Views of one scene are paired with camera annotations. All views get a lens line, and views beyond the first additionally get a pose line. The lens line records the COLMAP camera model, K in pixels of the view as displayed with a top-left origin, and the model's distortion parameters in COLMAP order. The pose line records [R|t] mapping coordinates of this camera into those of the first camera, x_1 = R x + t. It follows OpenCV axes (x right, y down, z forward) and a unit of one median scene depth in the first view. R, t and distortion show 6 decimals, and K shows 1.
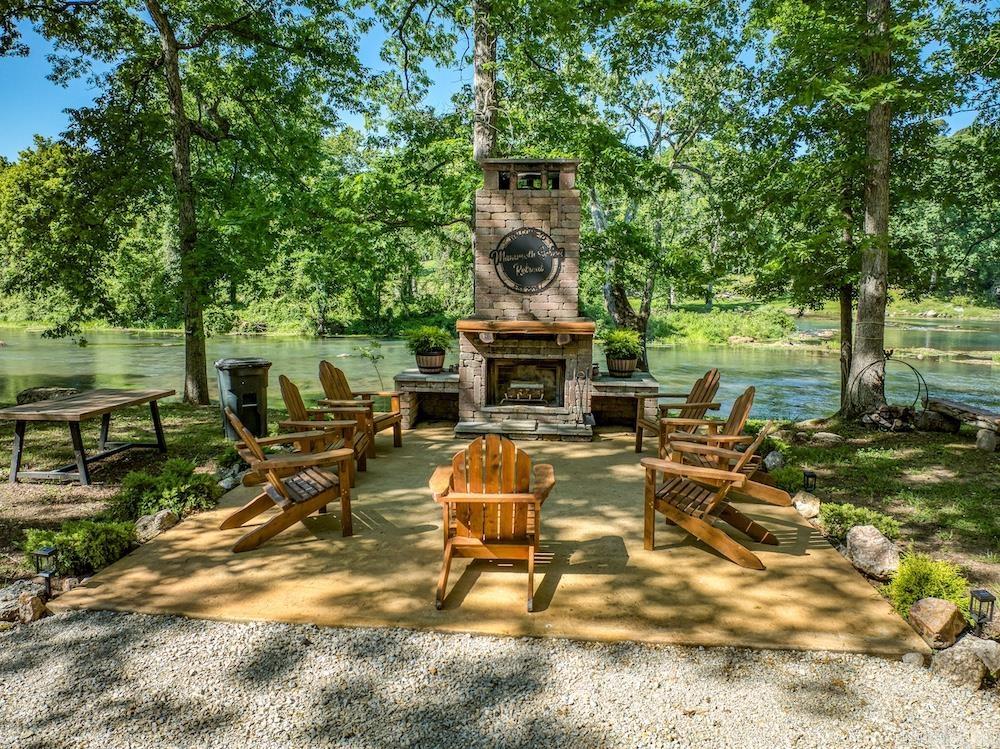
lens RADIAL K [[706.5, 0, 501.1], [0, 706.5, 368.4], [0, 0, 1]] dist [-0.035377, -0.002683]
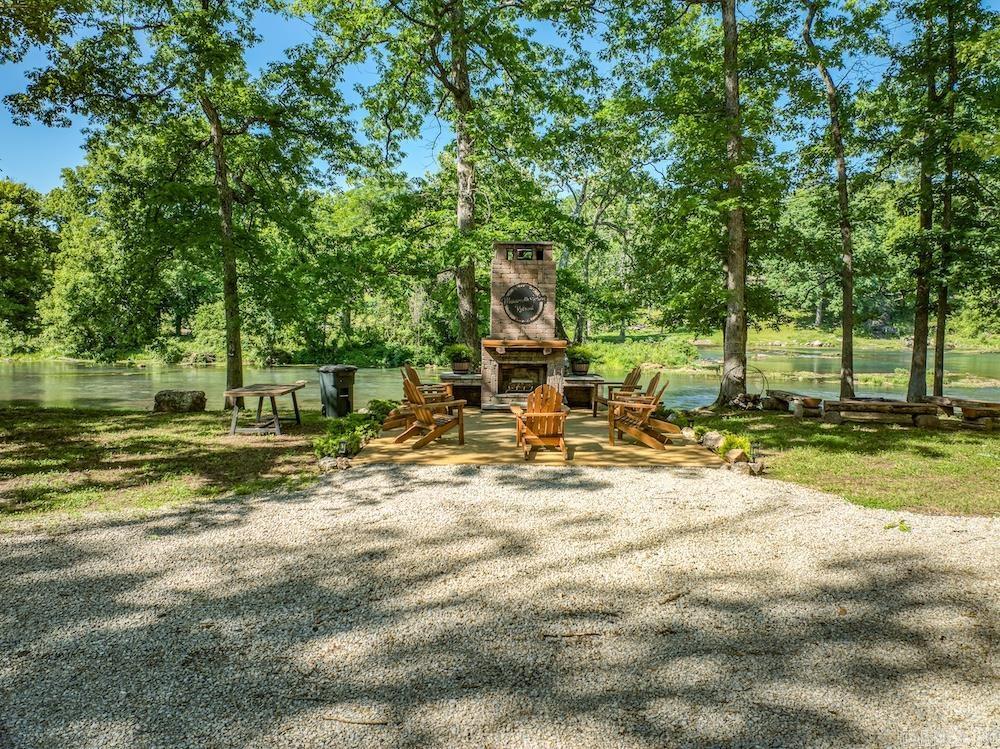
lens RADIAL K [[706.5, 0, 499.0], [0, 706.5, 377.5], [0, 0, 1]] dist [-0.035377, -0.002683]
pose [[0.993279, -0.008587, 0.115422, -0.155437], [0.012490, 0.999373, -0.033141, 0.053297], [-0.115065, 0.034360, 0.992764, -0.446516]]
